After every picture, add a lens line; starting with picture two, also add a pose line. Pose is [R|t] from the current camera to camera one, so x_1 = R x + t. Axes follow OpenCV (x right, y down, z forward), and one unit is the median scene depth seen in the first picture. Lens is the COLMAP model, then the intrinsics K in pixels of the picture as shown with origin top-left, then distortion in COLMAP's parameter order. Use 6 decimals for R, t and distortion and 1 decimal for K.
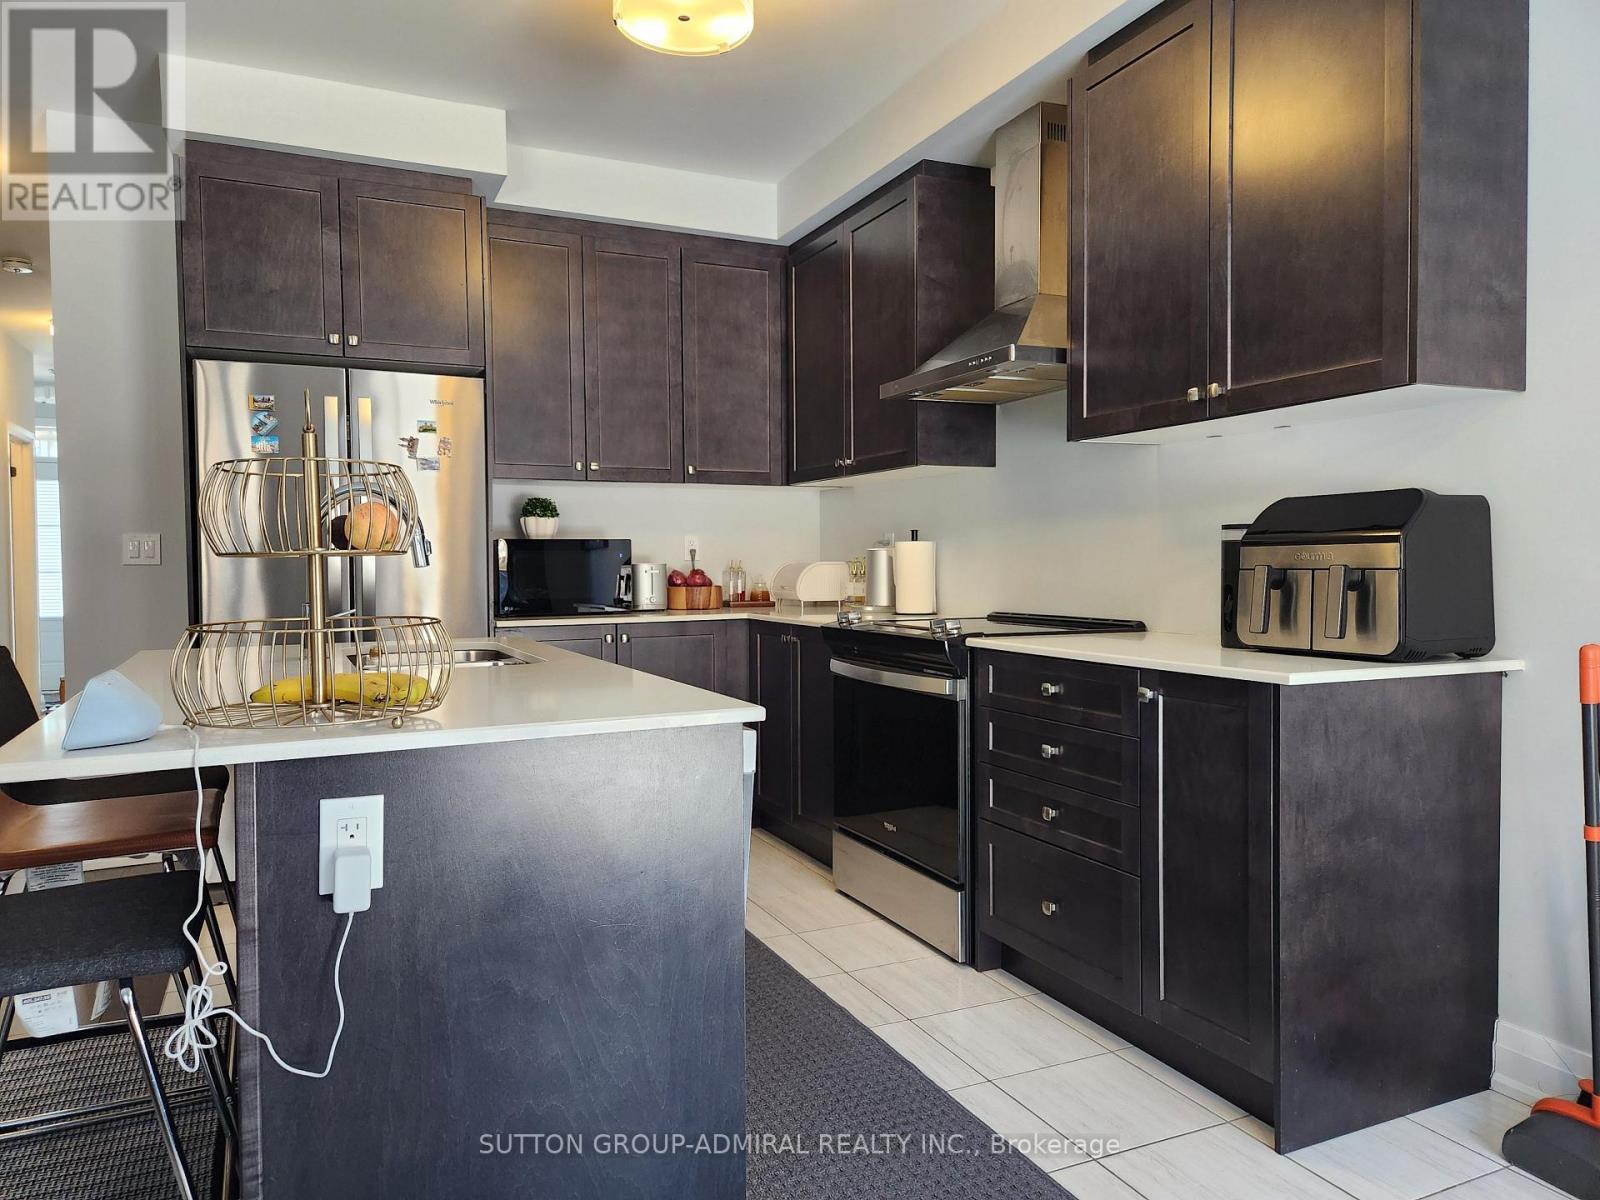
lens RADIAL K [[1085.2, 0, 800.3], [0, 1085.2, 594.6], [0, 0, 1]] dist [0.049367, -0.004002]
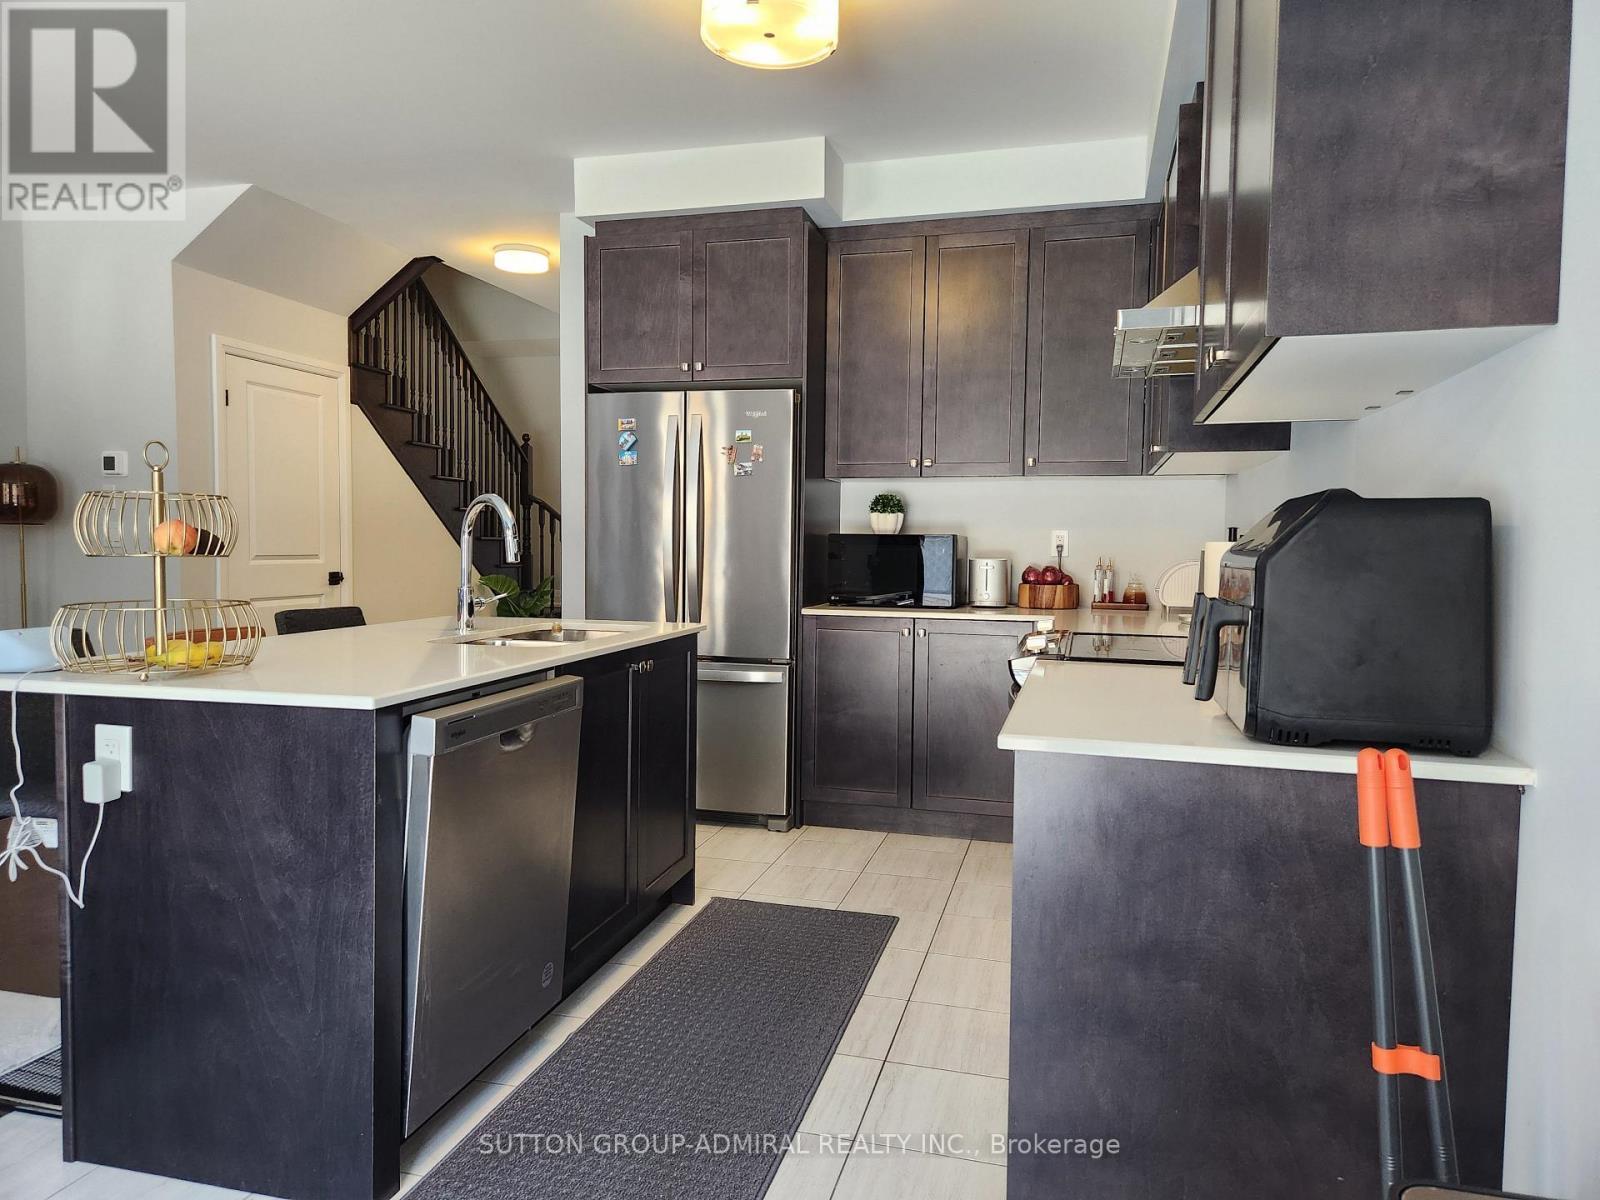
lens RADIAL K [[1085.2, 0, 801.4], [0, 1085.2, 596.5], [0, 0, 1]] dist [0.049367, -0.004002]
pose [[0.764125, 0.048588, -0.643236, 0.461400], [-0.036585, 0.998818, 0.031988, -0.025213], [0.644030, -0.000910, 0.764999, 0.175464]]
